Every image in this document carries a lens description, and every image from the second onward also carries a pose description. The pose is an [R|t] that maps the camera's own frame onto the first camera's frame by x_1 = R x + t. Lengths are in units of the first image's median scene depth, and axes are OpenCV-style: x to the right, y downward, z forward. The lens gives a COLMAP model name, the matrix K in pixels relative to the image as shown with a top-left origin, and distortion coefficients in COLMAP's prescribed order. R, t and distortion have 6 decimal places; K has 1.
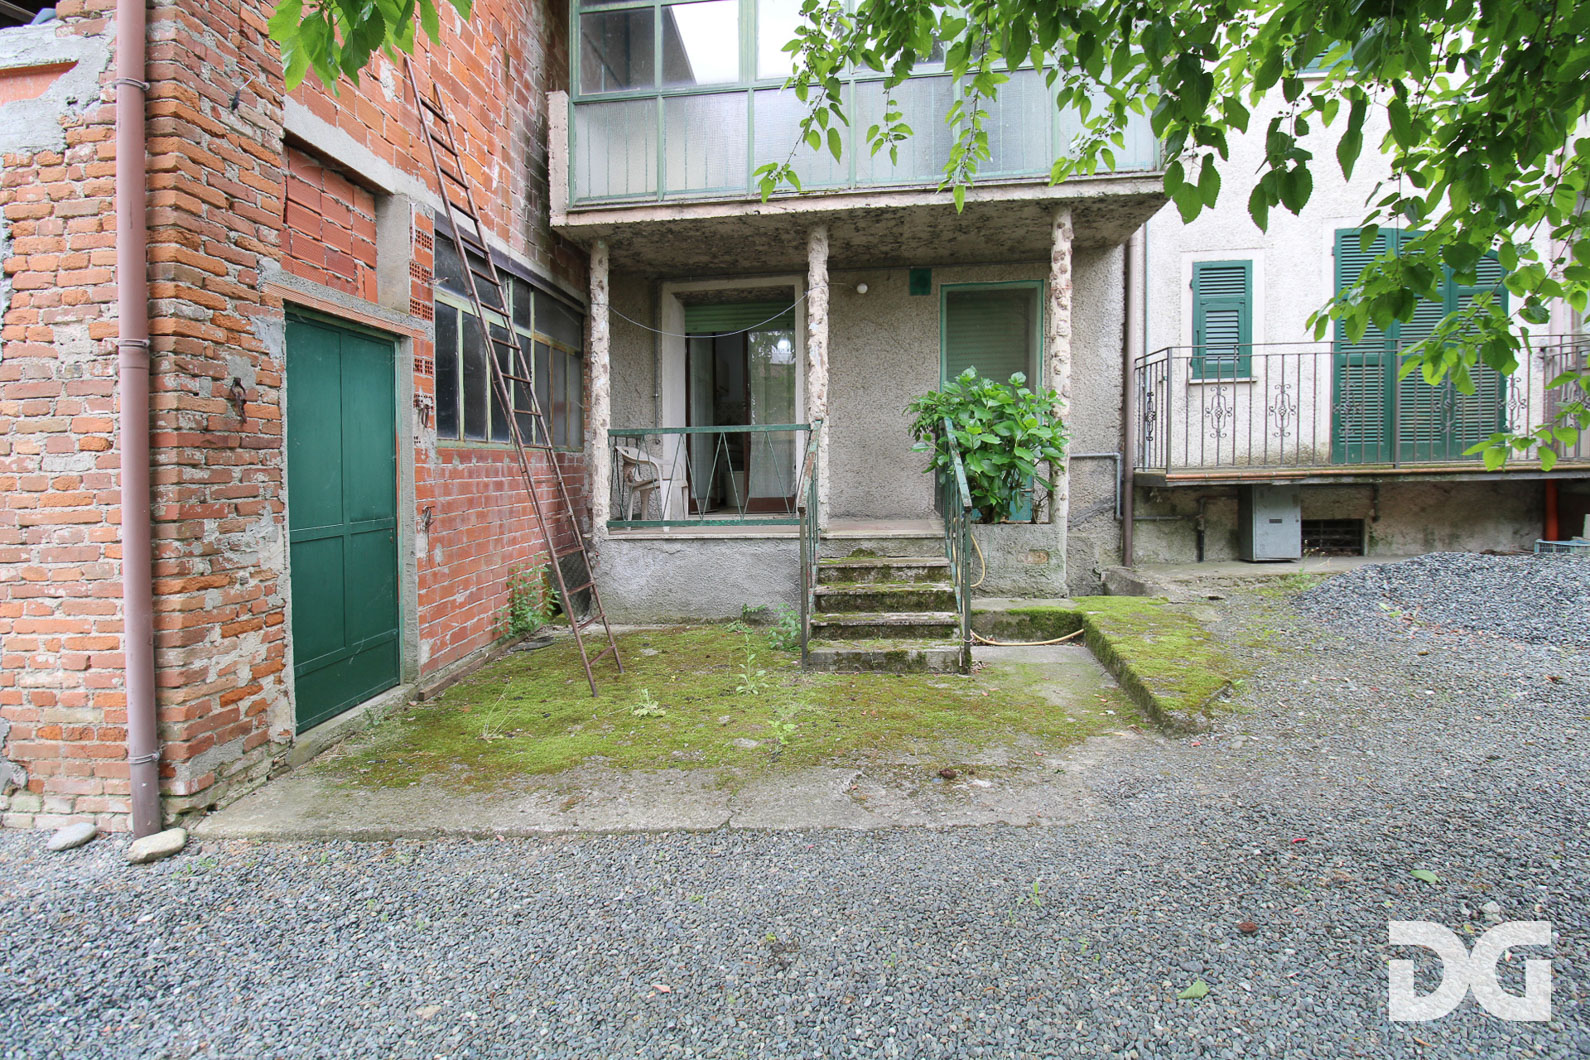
lens RADIAL K [[742.5, 0, 833.7], [0, 742.5, 475.9], [0, 0, 1]] dist [0.003864, -0.012355]
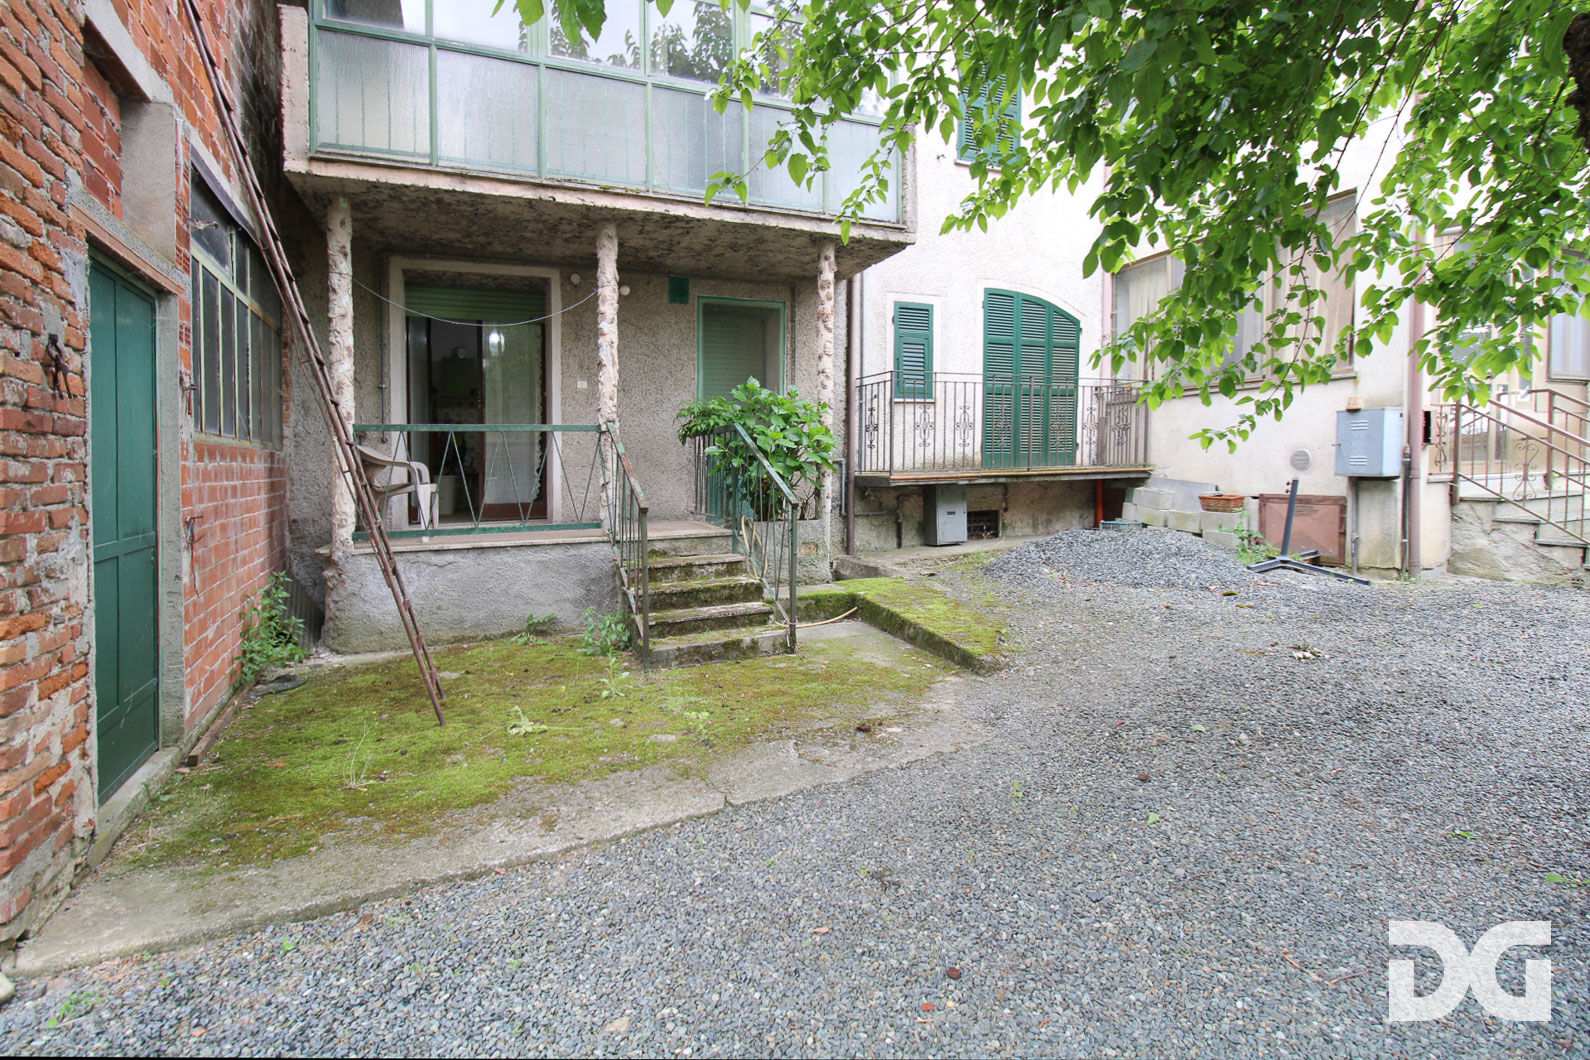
lens RADIAL K [[733.5, 0, 794.8], [0, 733.5, 507.5], [0, 0, 1]] dist [0.002202, -0.013621]
pose [[0.879526, -0.022811, 0.475304, -0.300895], [0.008166, 0.999427, 0.032854, 0.009629], [-0.475781, -0.025015, 0.879208, 0.028406]]
